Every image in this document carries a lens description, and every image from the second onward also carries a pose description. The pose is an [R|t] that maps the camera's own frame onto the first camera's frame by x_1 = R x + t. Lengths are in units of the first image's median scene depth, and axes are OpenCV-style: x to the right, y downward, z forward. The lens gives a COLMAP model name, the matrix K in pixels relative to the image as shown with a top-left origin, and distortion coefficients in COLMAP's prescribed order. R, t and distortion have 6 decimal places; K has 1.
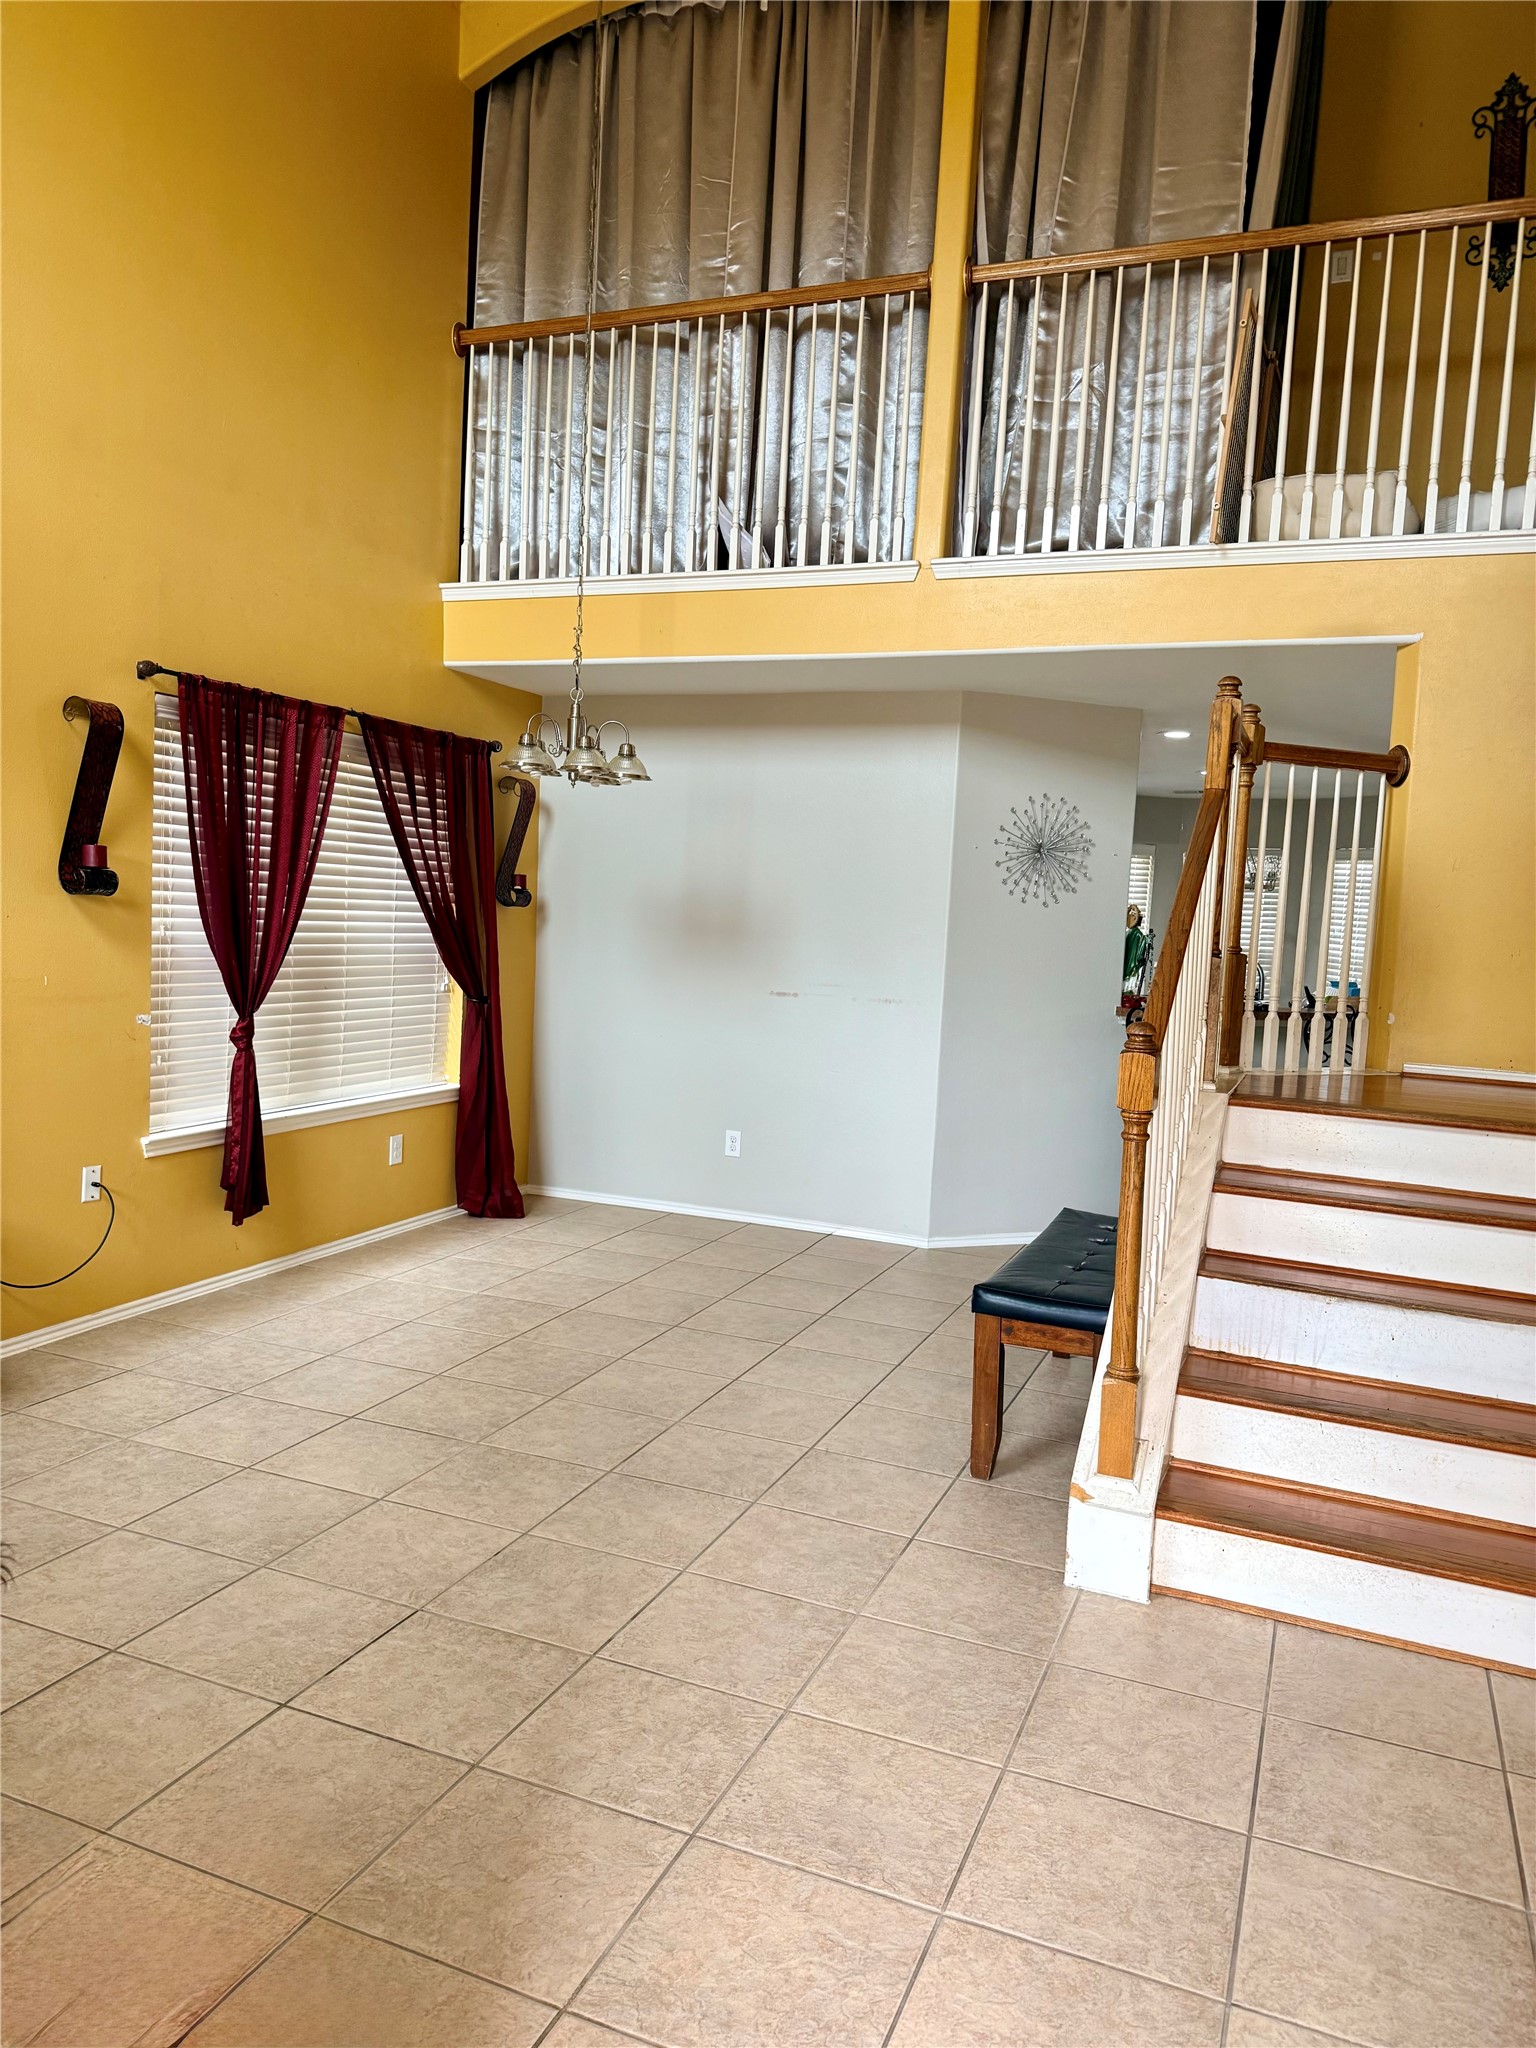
lens RADIAL K [[1449.9, 0, 765.4], [0, 1449.9, 1063.7], [0, 0, 1]] dist [0.020718, -0.009528]
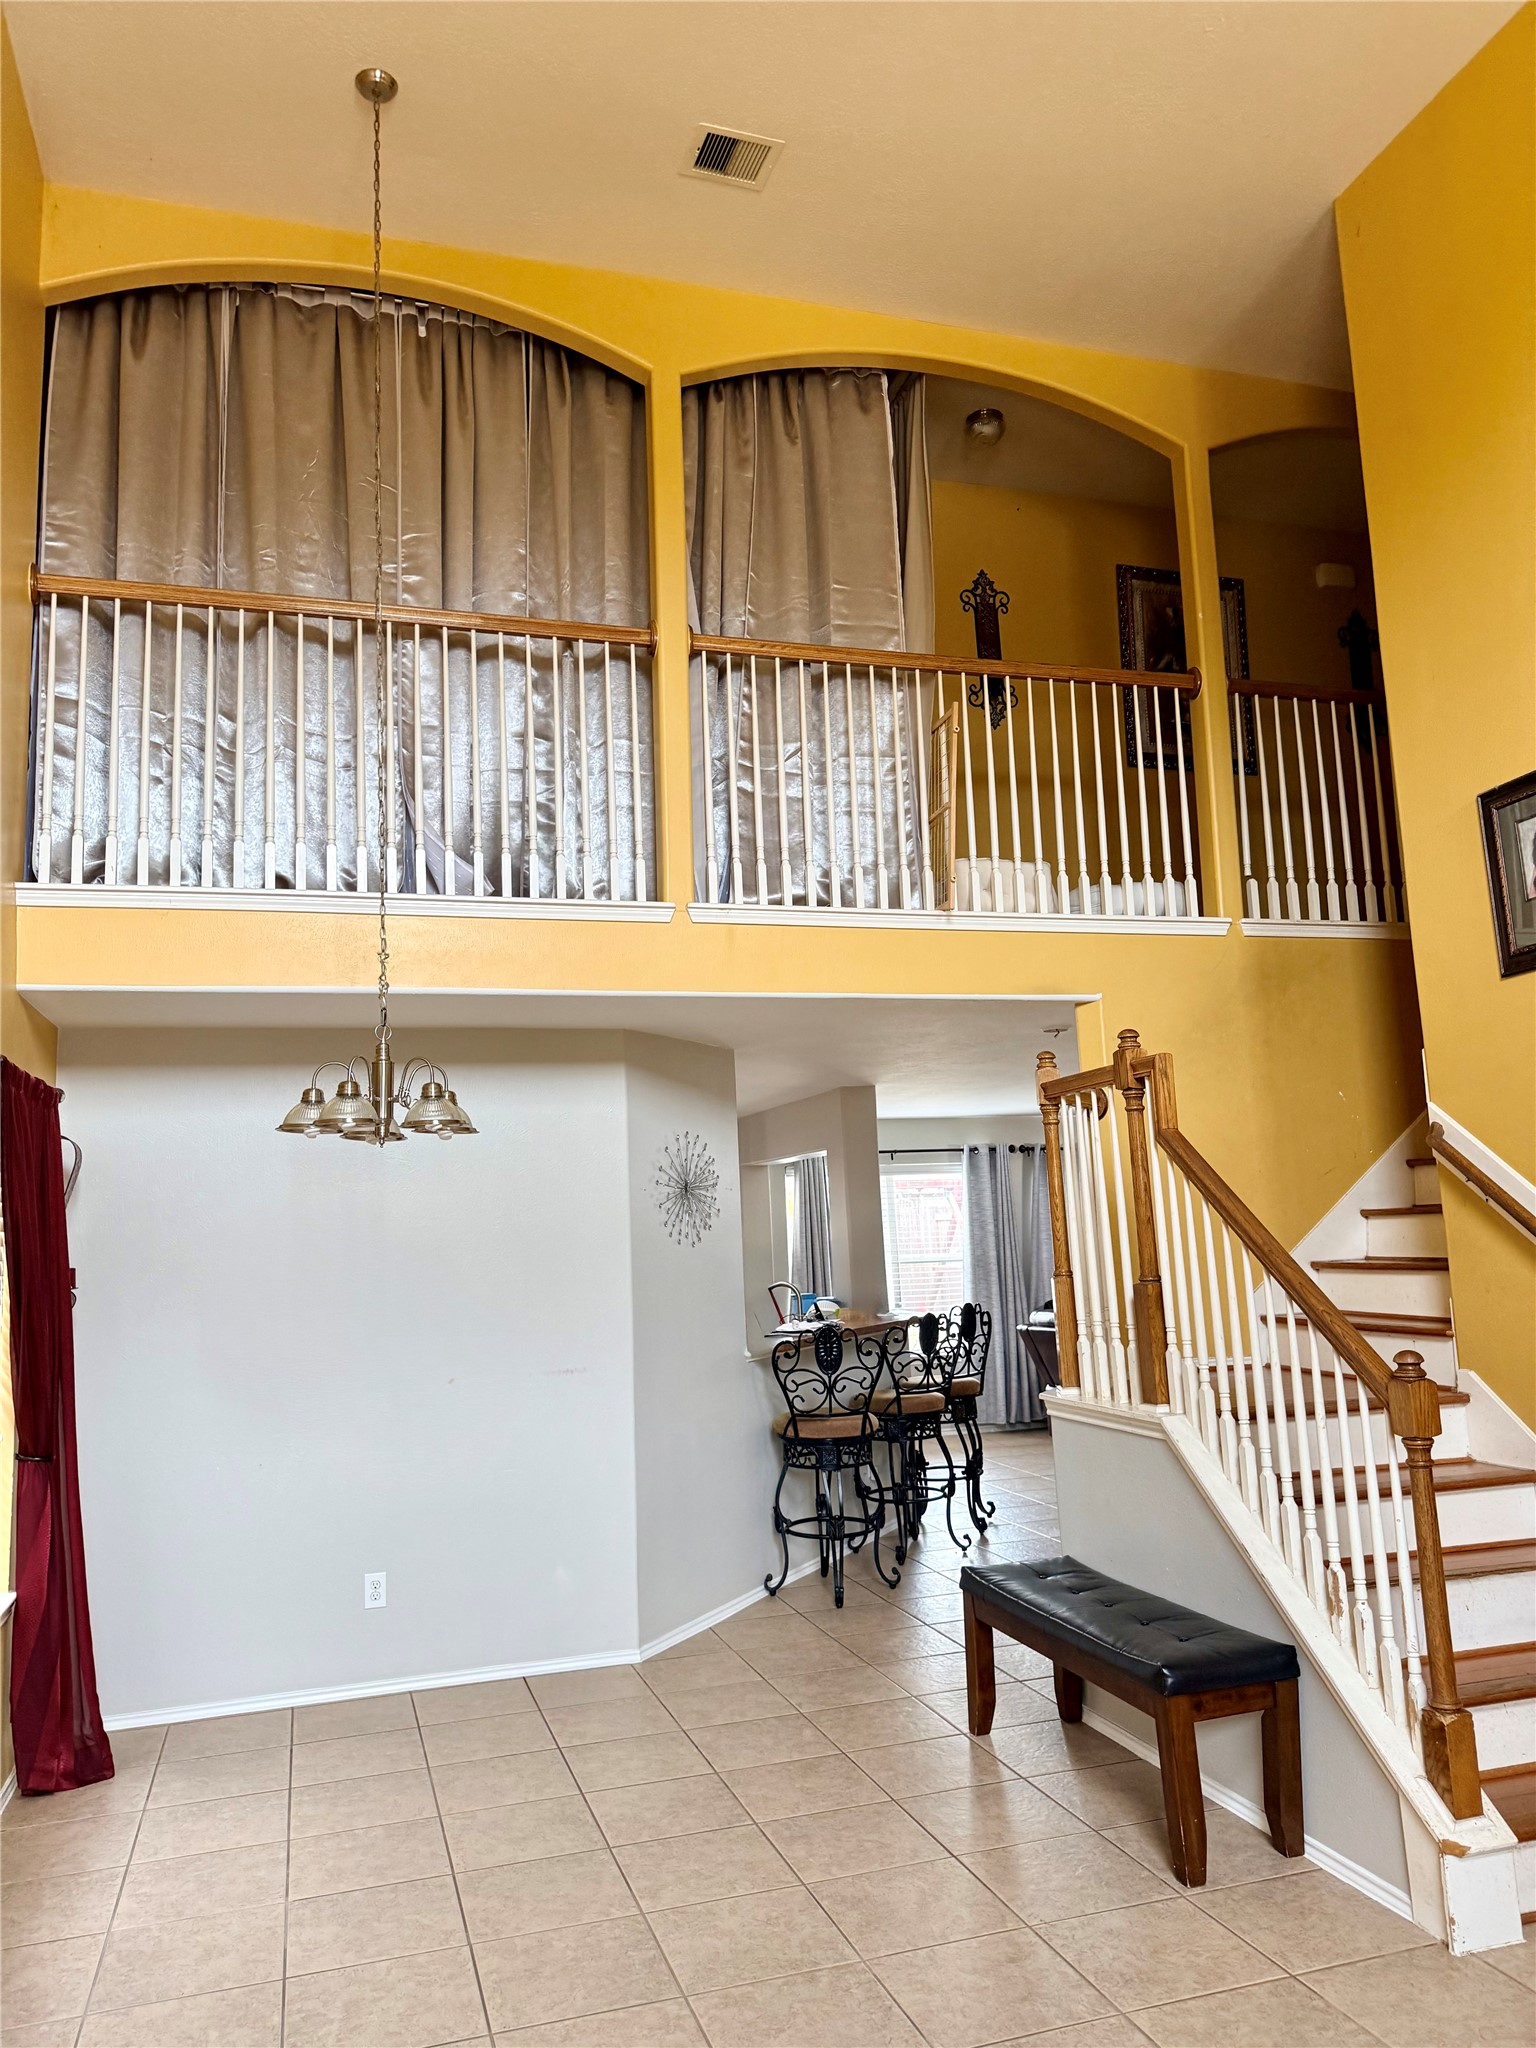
lens RADIAL K [[1457.5, 0, 768.7], [0, 1457.5, 1046.9], [0, 0, 1]] dist [0.120773, -0.177073]
pose [[0.761937, 0.000507, 0.647650, -0.478013], [0.146375, 0.973990, -0.172967, -0.076382], [-0.630893, 0.226590, 0.742045, 0.261411]]
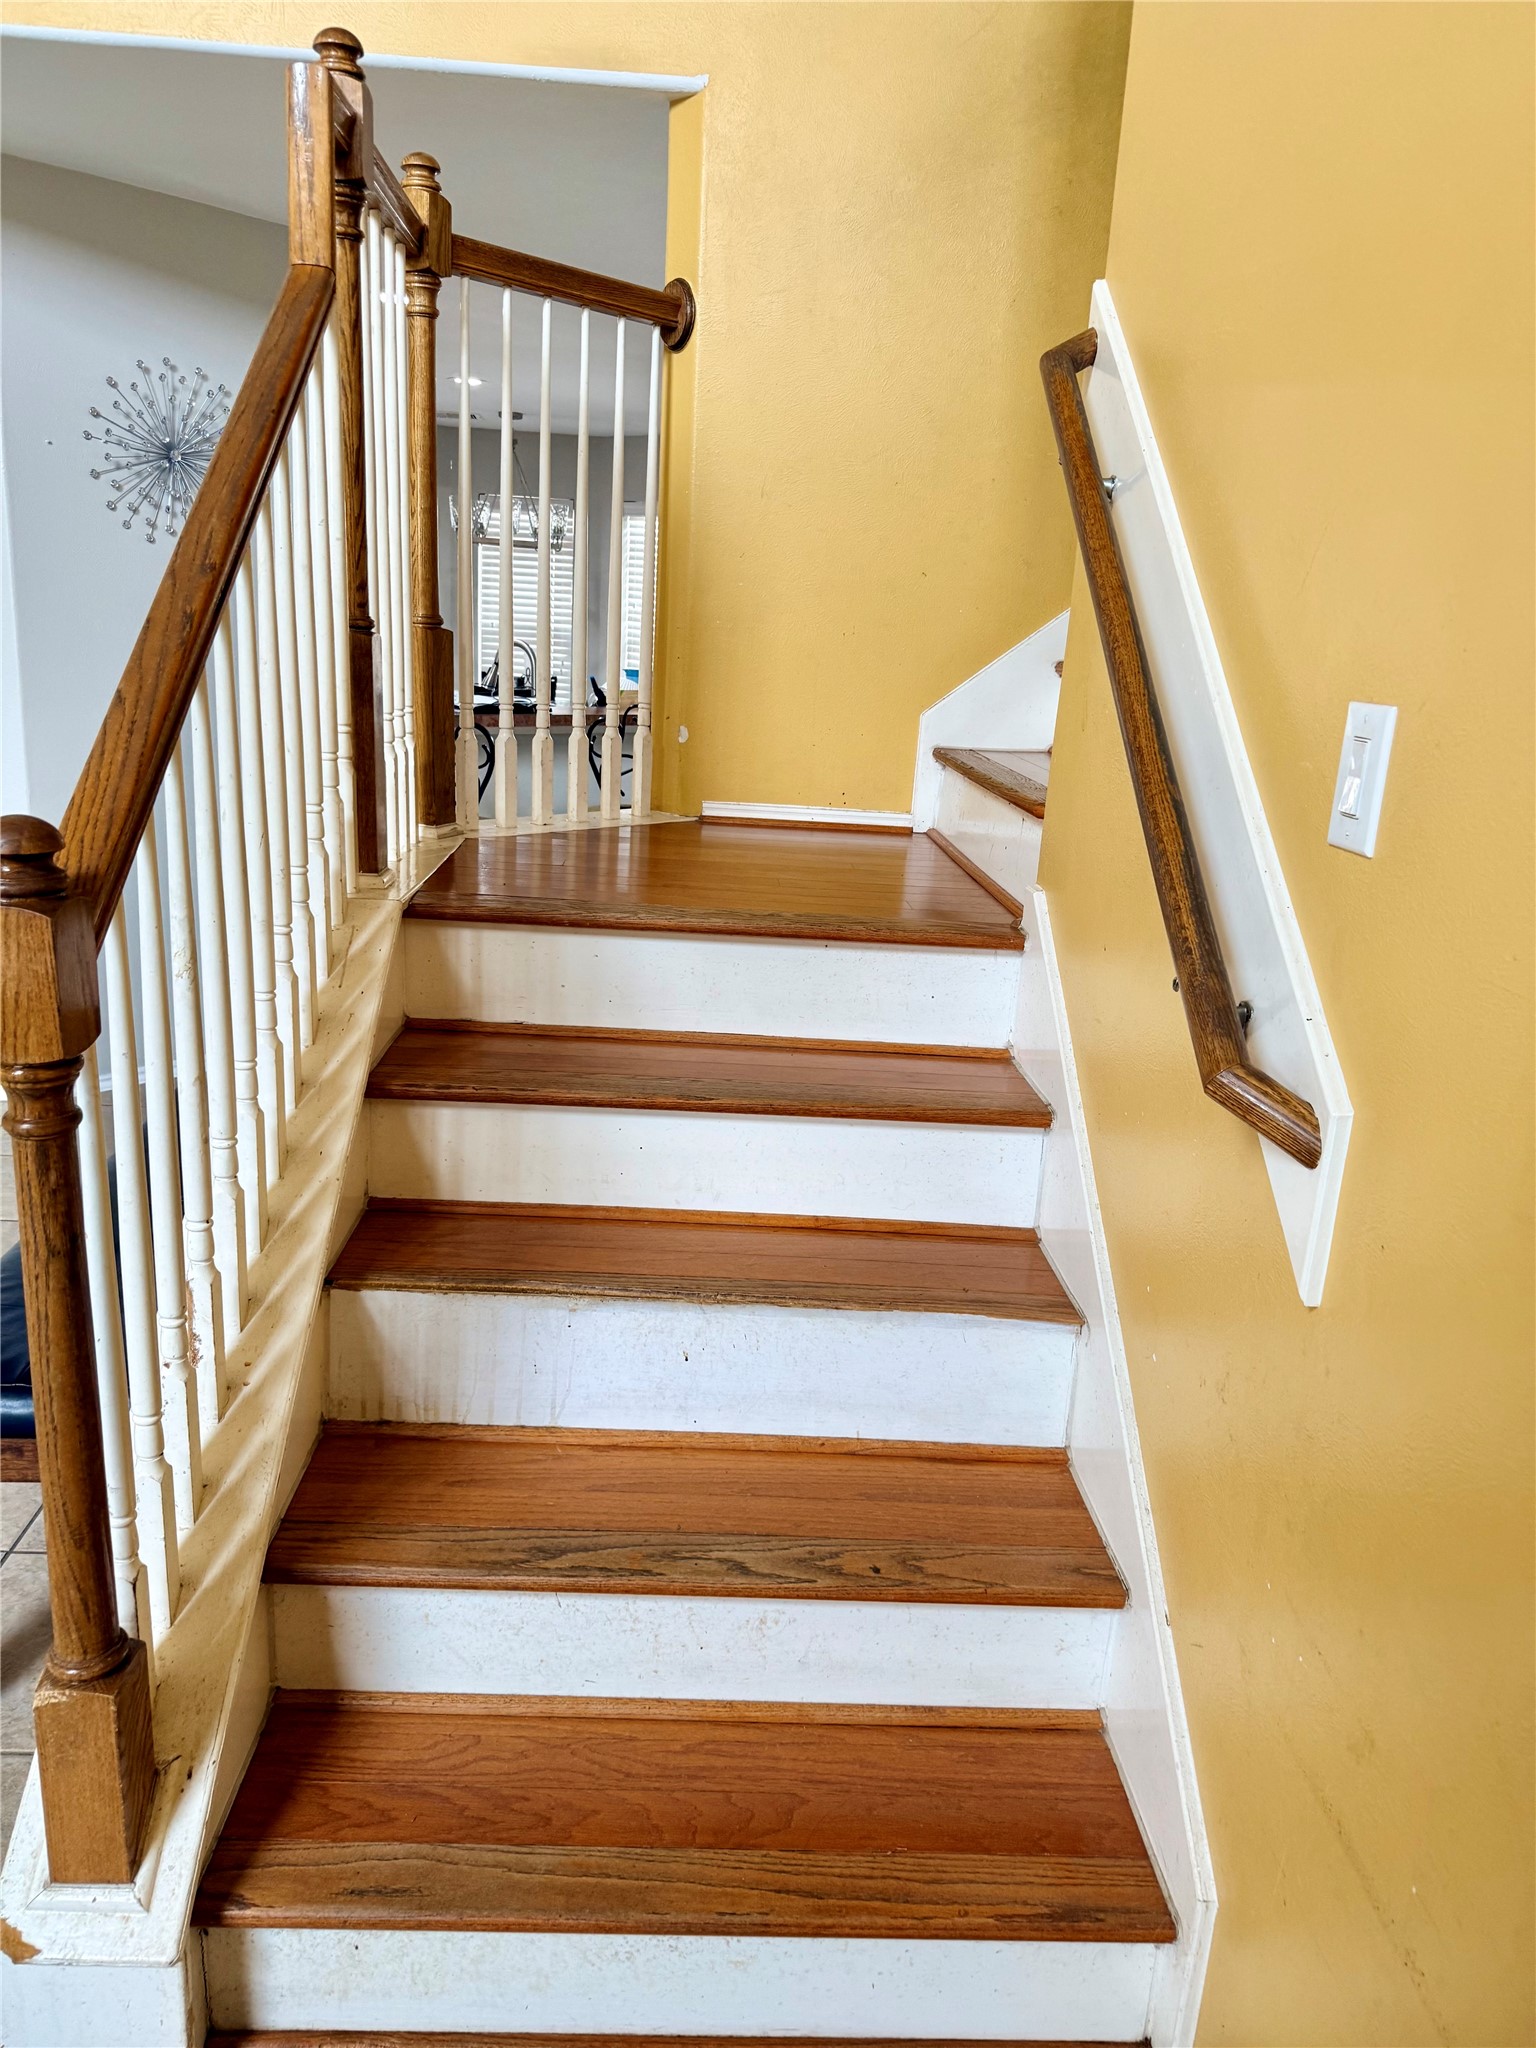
lens RADIAL K [[1449.9, 0, 765.4], [0, 1449.9, 1063.7], [0, 0, 1]] dist [0.020718, -0.009528]
pose [[0.904631, -0.113434, 0.410824, 0.162997], [0.024174, 0.976035, 0.216267, -0.025384], [-0.425510, -0.185710, 0.885693, 0.346136]]
